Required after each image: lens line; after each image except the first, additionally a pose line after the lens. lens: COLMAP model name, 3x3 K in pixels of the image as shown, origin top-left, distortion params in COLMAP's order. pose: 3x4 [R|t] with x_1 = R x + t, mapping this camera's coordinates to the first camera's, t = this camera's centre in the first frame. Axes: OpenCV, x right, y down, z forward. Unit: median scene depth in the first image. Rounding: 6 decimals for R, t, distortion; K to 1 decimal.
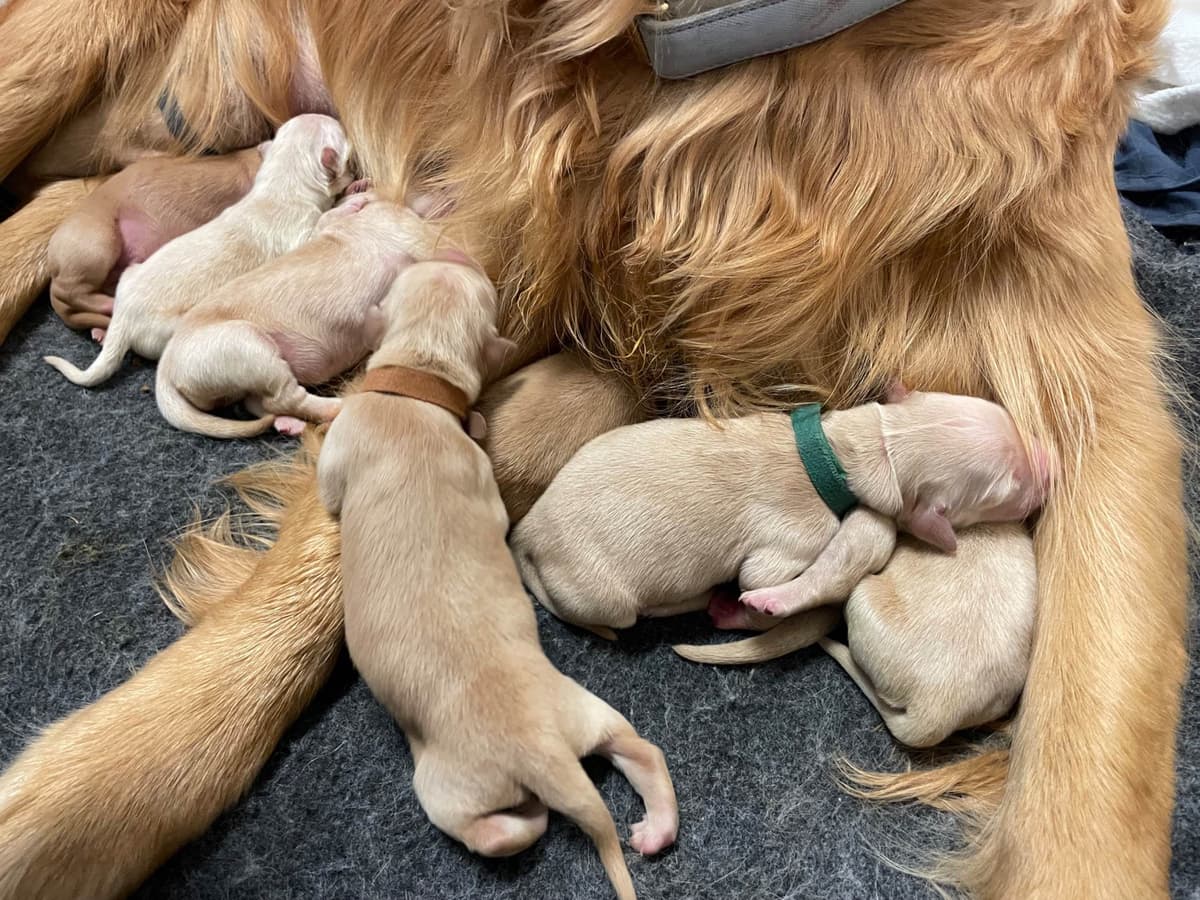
lens RADIAL K [[879.4, 0, 600.0], [0, 879.4, 450.0], [0, 0, 1]] dist [0.059026, -0.051916]
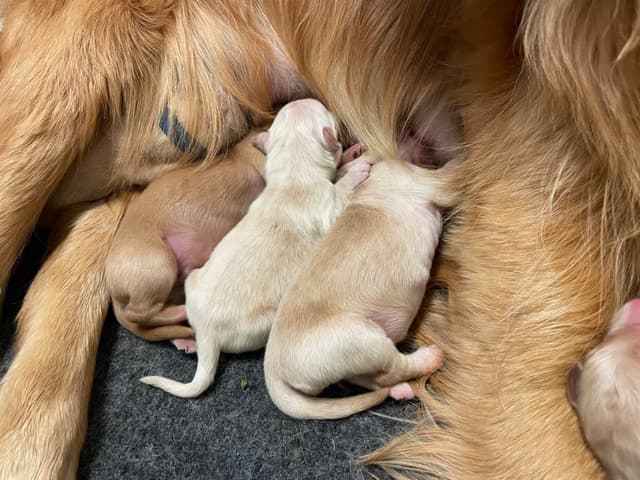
lens RADIAL K [[478.2, 0, 333.9], [0, 478.2, 239.5], [0, 0, 1]] dist [0.071283, -0.099825]
pose [[0.962260, -0.255162, 0.094591, -0.407180], [0.248960, 0.965788, 0.072608, -0.252978], [-0.109882, -0.046318, 0.992865, 0.394724]]
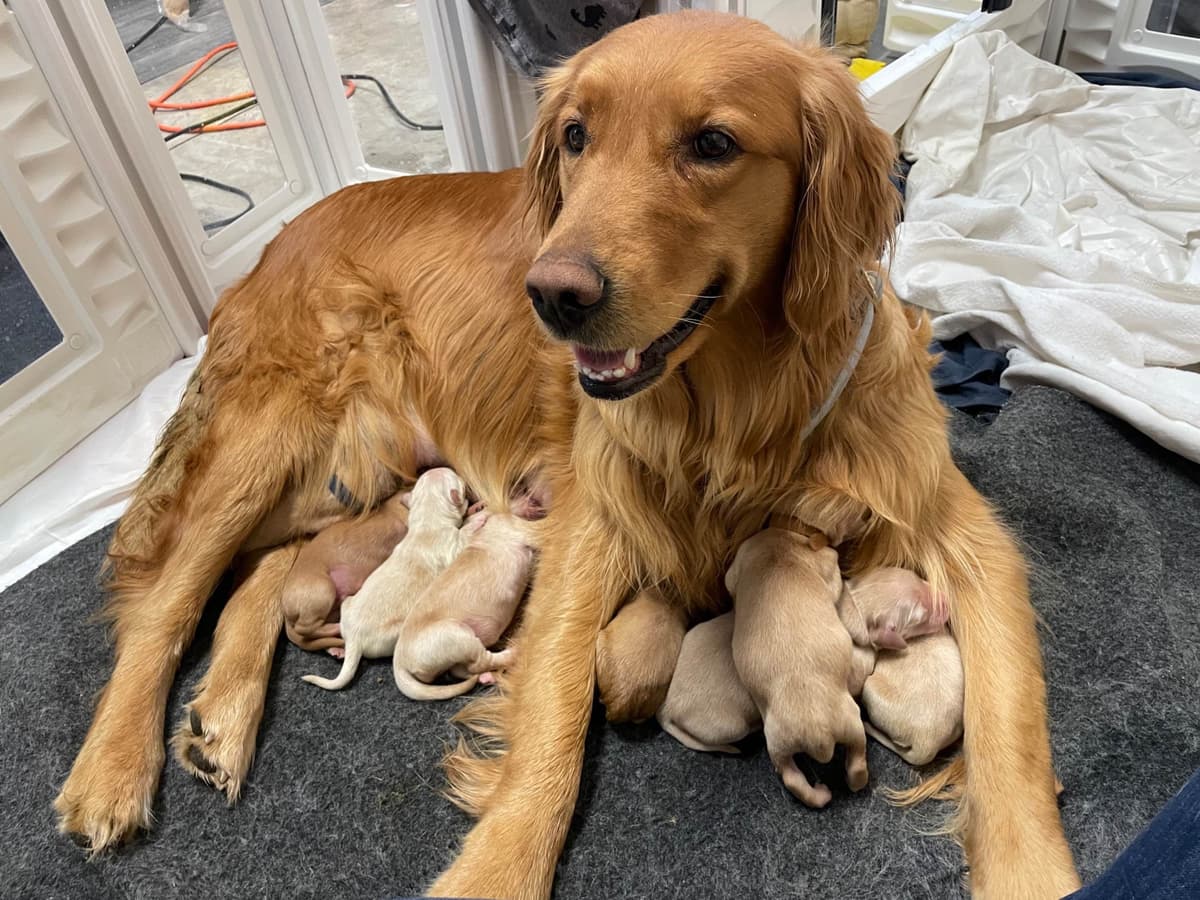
lens RADIAL K [[896.7, 0, 626.1], [0, 896.7, 449.1], [0, 0, 1]] dist [0.071283, -0.099825]
pose [[0.962071, -0.238388, 0.132627, -0.216505], [0.254440, 0.959475, -0.121113, -0.148834], [-0.098381, 0.150265, 0.983739, -0.587385]]
